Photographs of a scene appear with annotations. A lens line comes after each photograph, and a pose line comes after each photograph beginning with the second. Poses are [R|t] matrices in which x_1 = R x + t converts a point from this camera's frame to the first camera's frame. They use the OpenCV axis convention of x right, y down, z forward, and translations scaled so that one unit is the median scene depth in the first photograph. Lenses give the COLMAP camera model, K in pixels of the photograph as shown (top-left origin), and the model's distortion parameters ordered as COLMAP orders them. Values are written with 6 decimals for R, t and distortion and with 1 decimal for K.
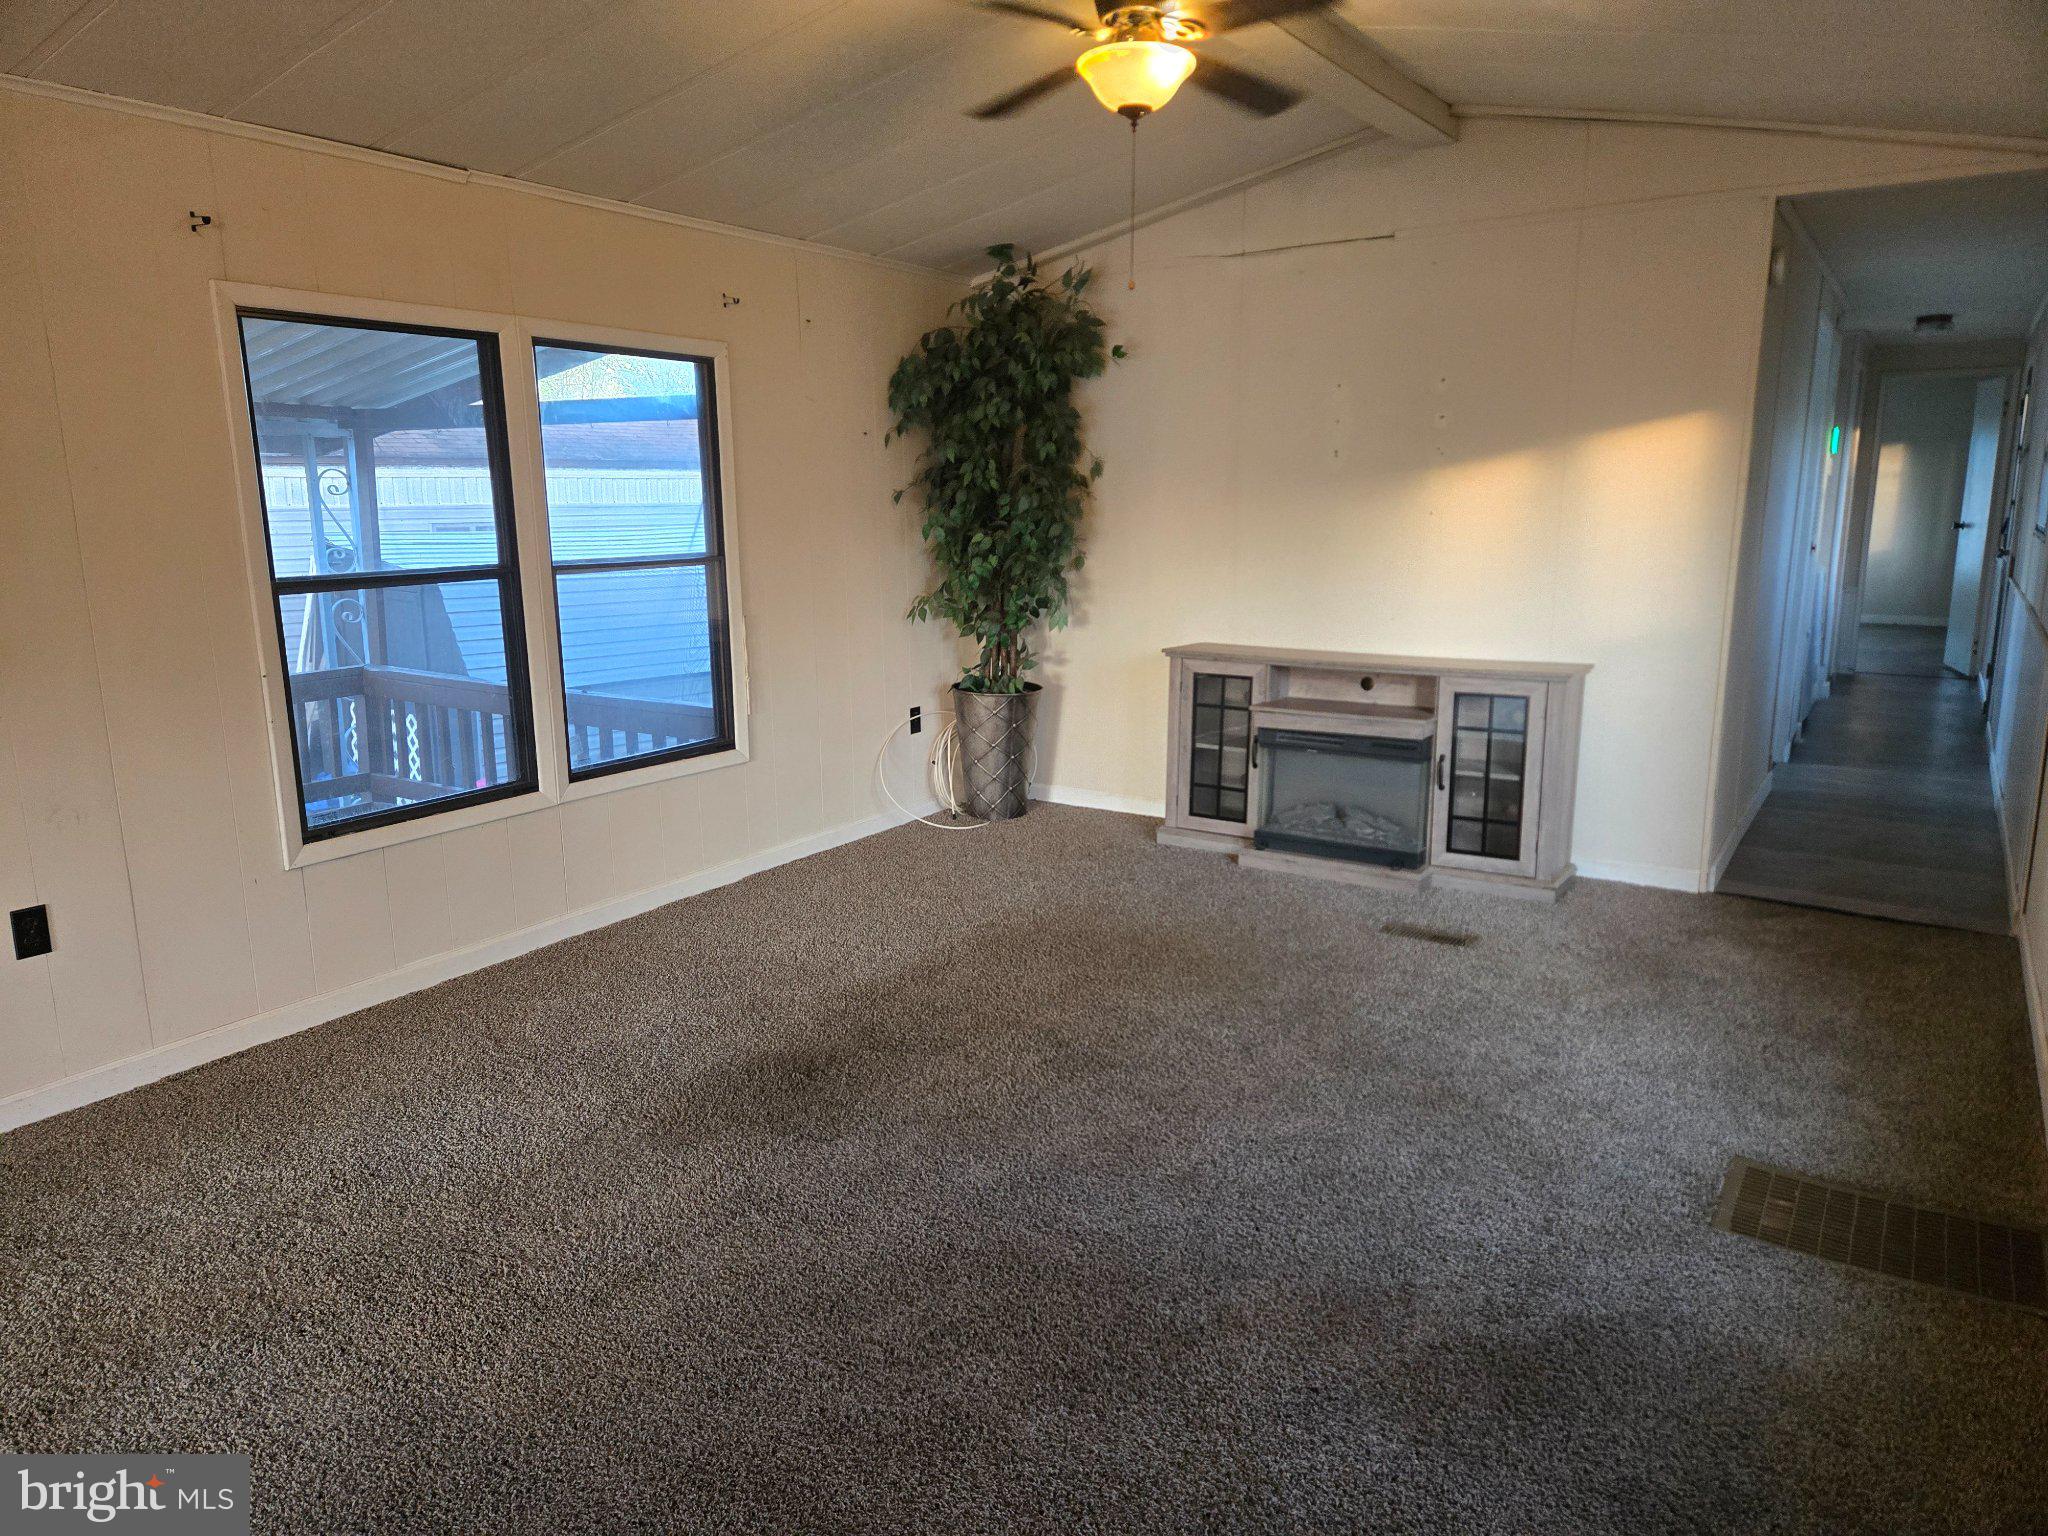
lens RADIAL K [[1367.3, 0, 1022.1], [0, 1367.3, 766.7], [0, 0, 1]] dist [0.046985, -0.022884]
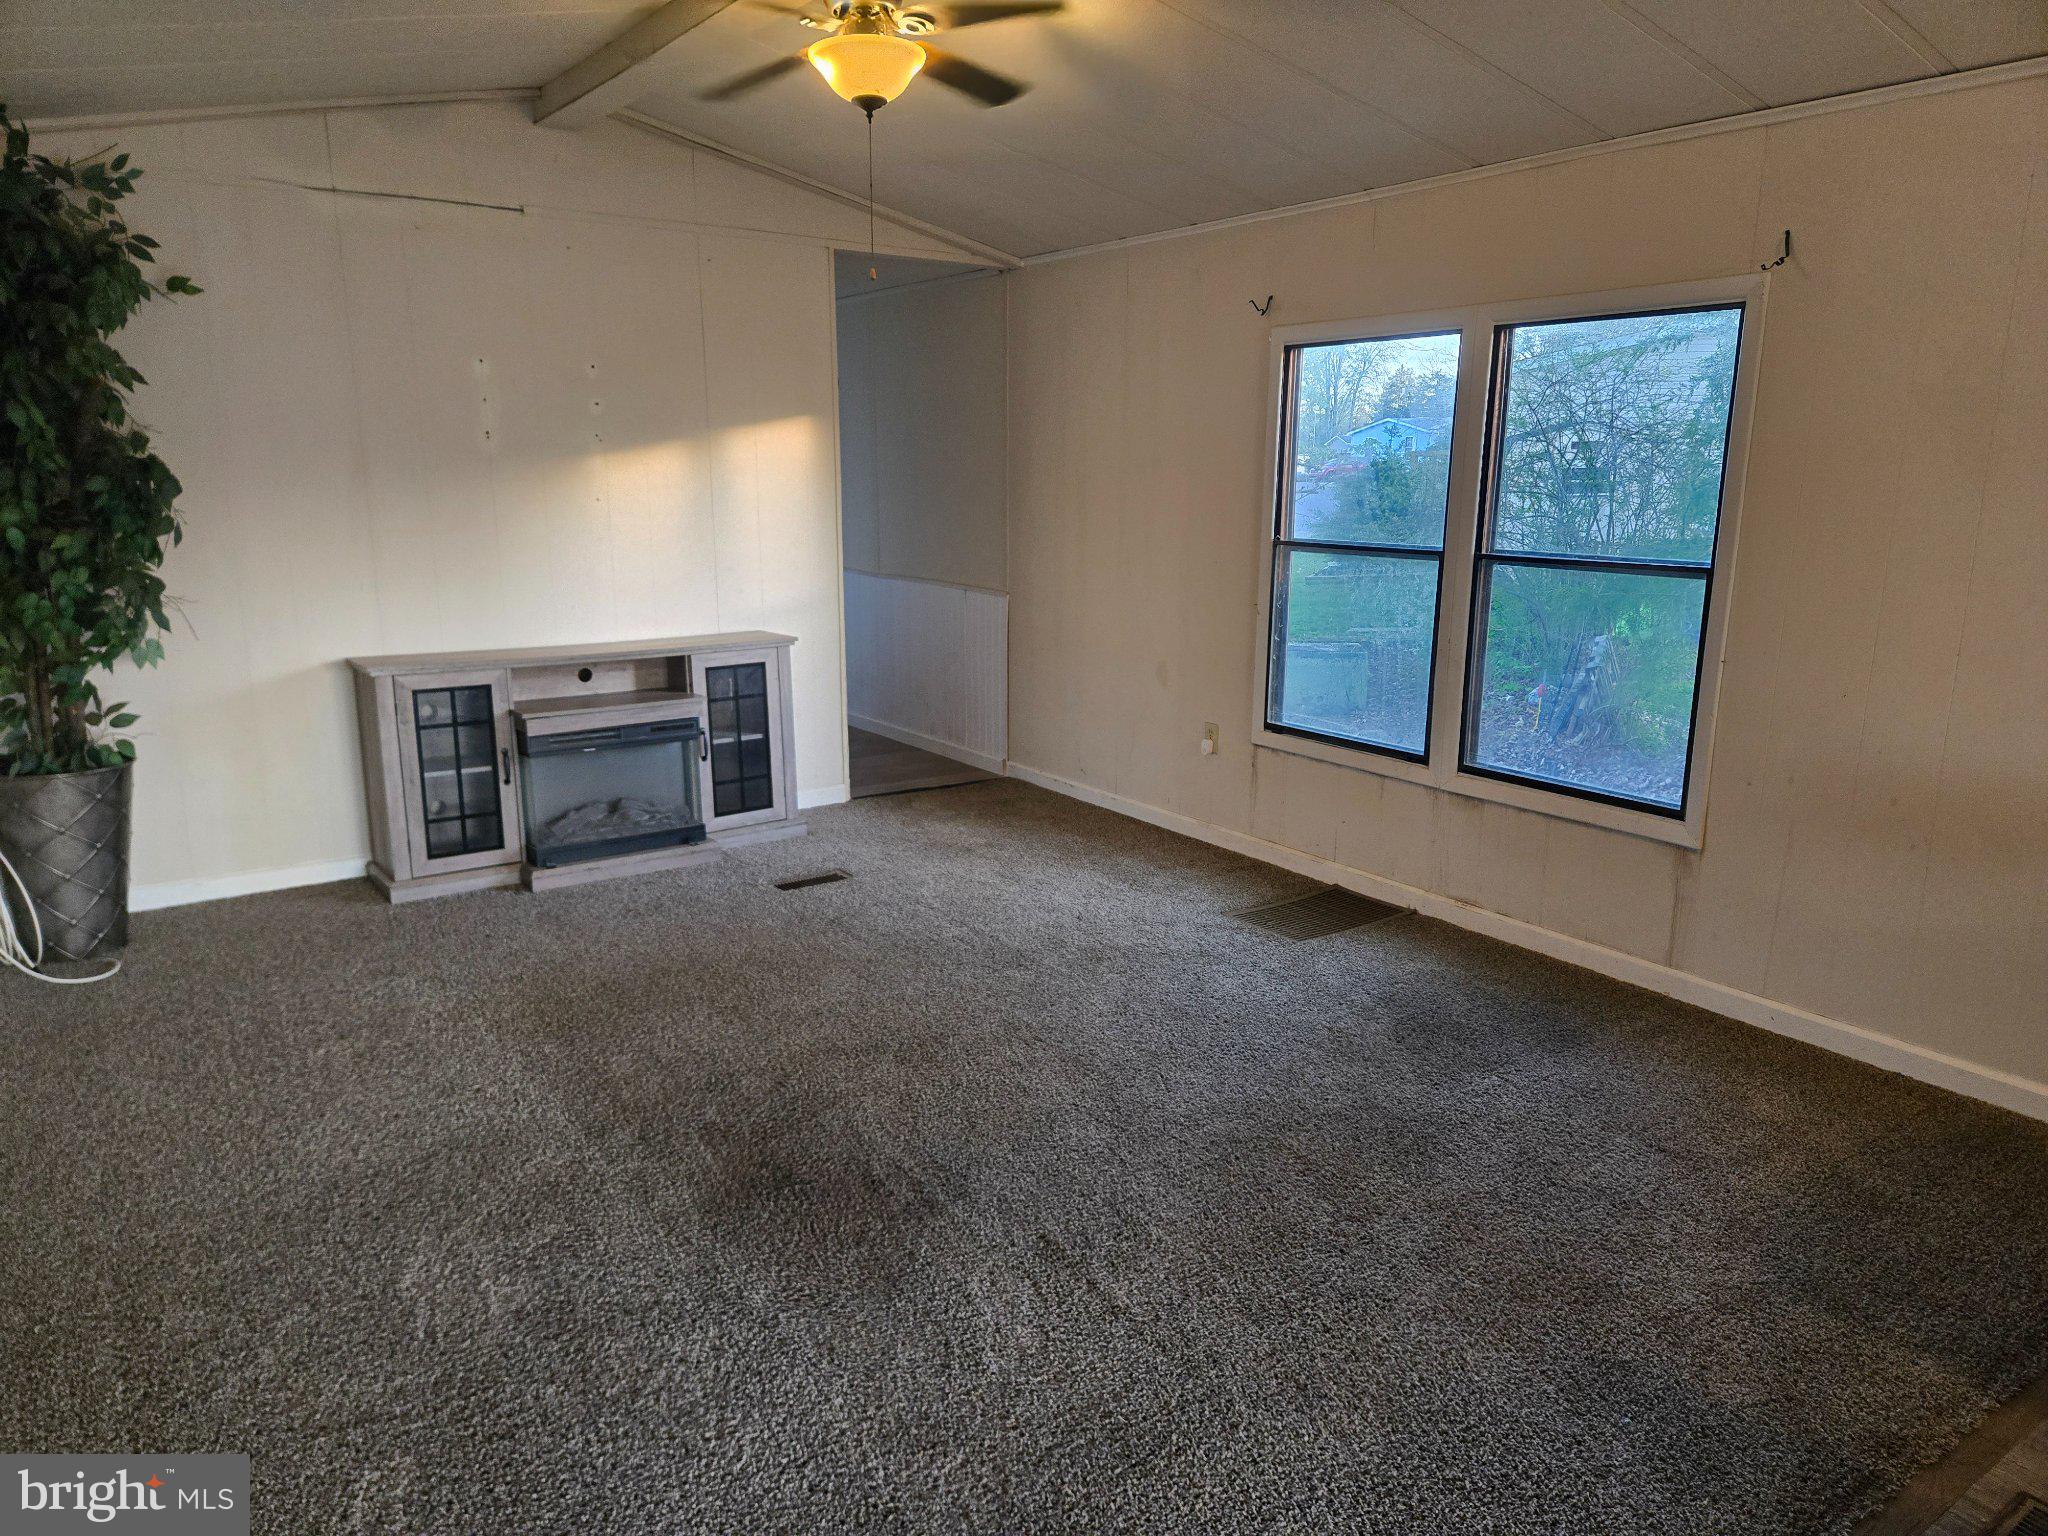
lens RADIAL K [[1367.3, 0, 1031.6], [0, 1367.3, 765.7], [0, 0, 1]] dist [0.046985, -0.022884]
pose [[0.360170, -0.192143, 0.912885, -0.568971], [0.180566, 0.974412, 0.133853, -0.075298], [-0.915245, 0.116626, 0.385648, 0.359828]]
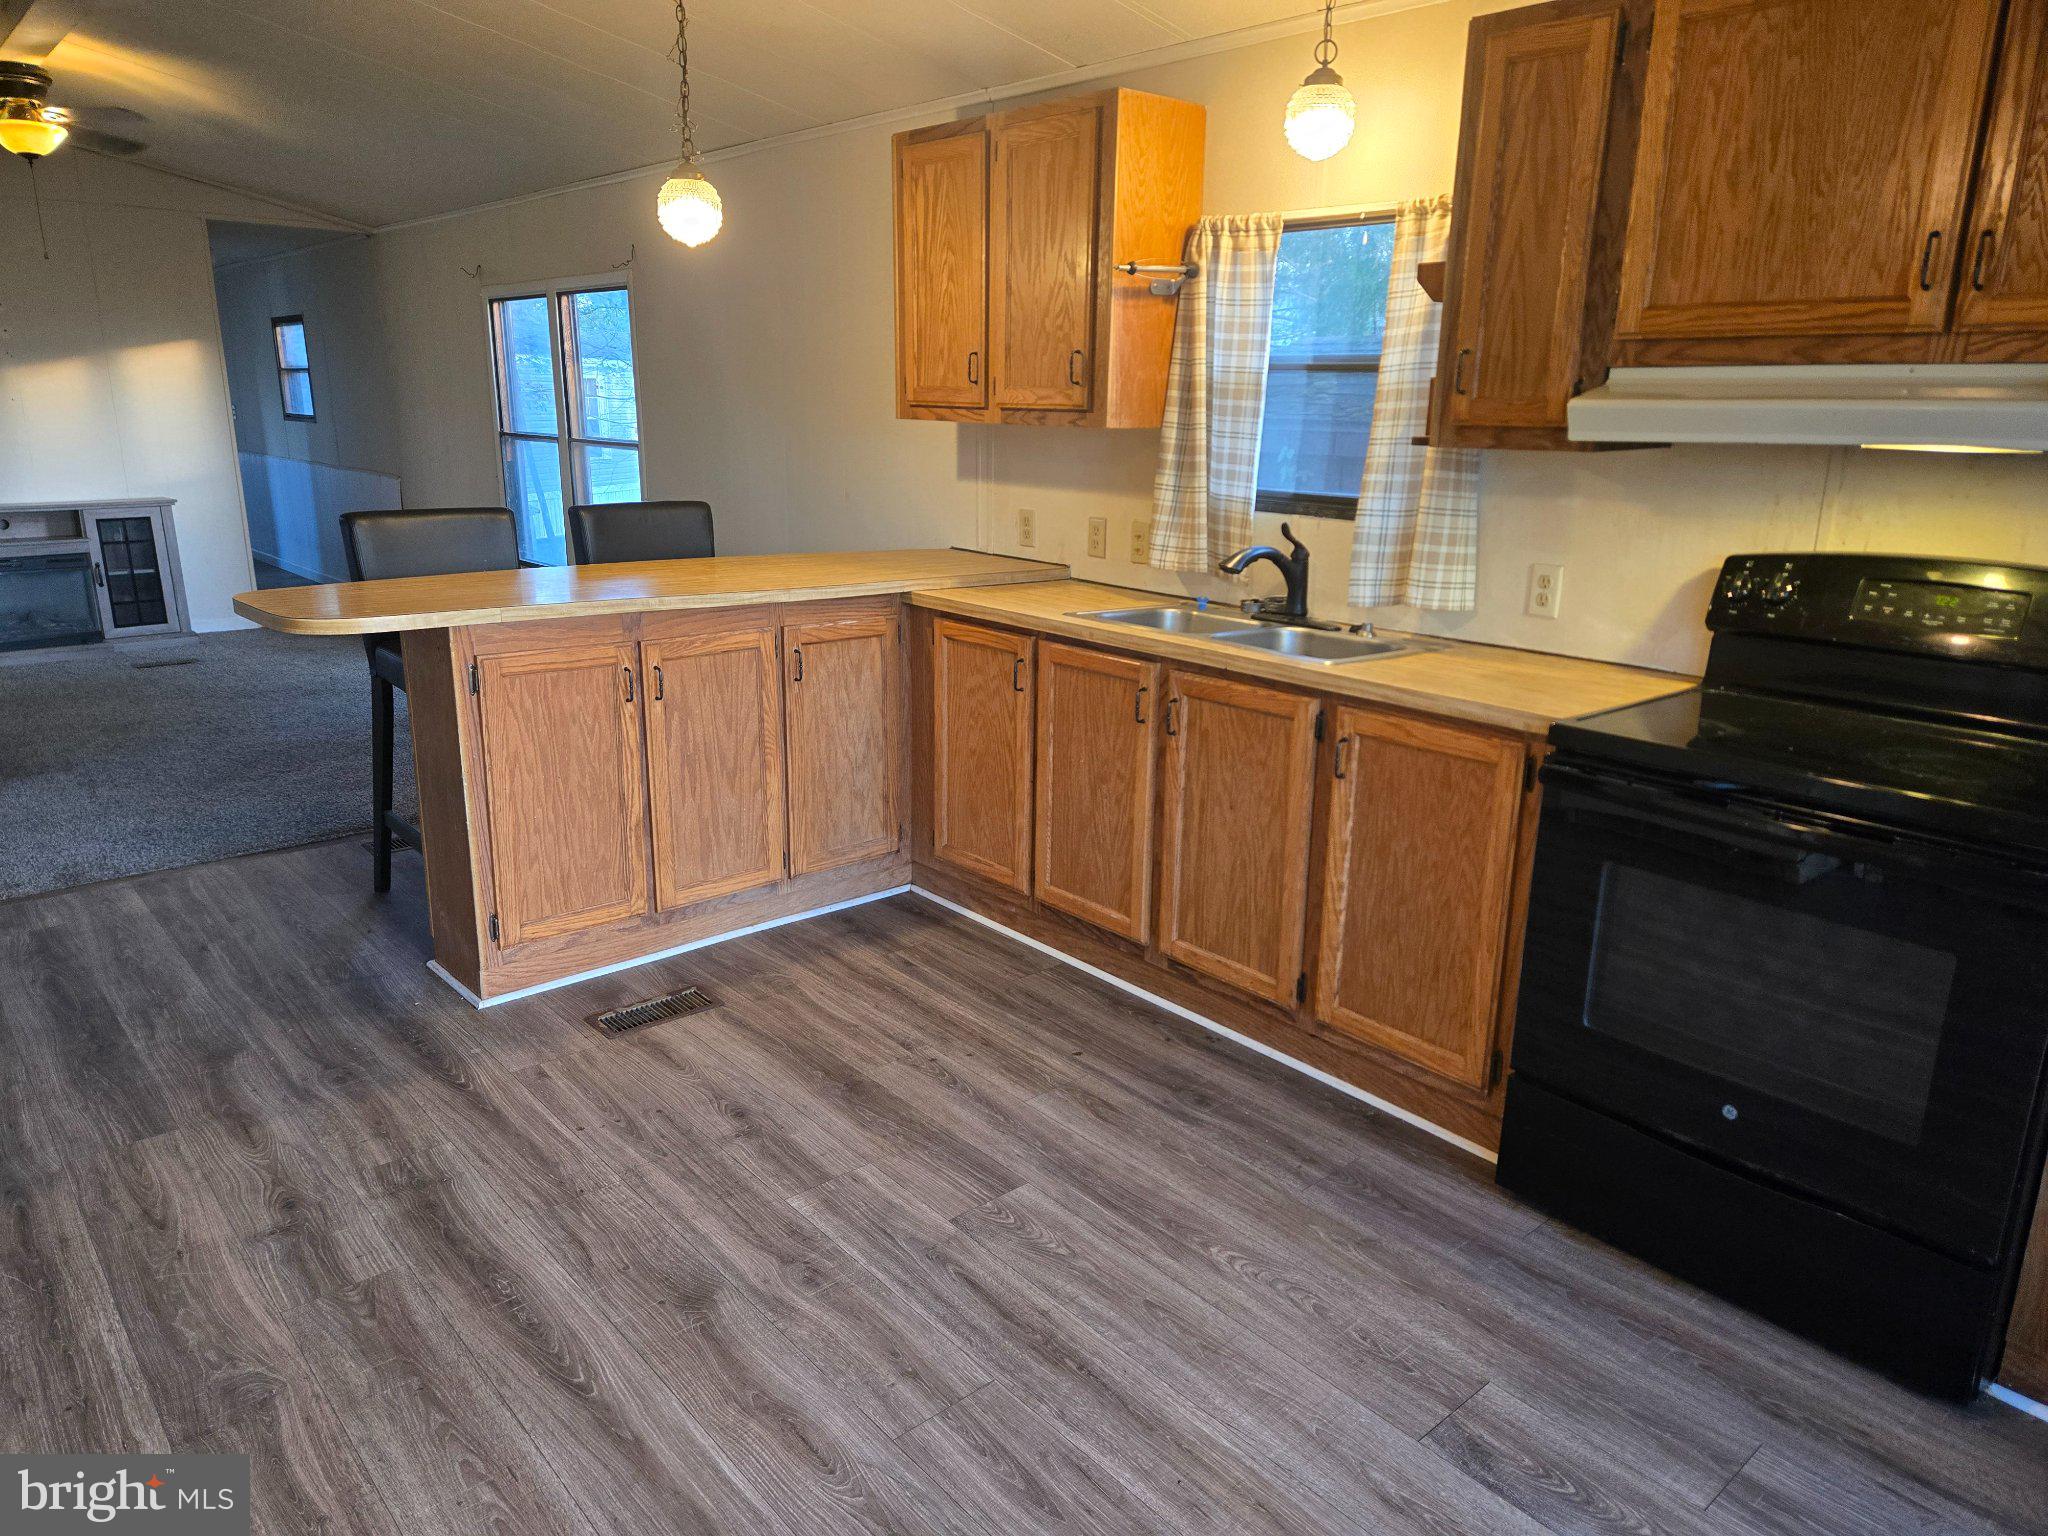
lens RADIAL K [[1367.3, 0, 1004.9], [0, 1367.3, 759.8], [0, 0, 1]] dist [0.046985, -0.022884]
pose [[0.275335, -0.238119, 0.931391, -0.881174], [0.181905, 0.964241, 0.192743, 0.085961], [-0.943982, 0.116355, 0.308804, -0.378515]]
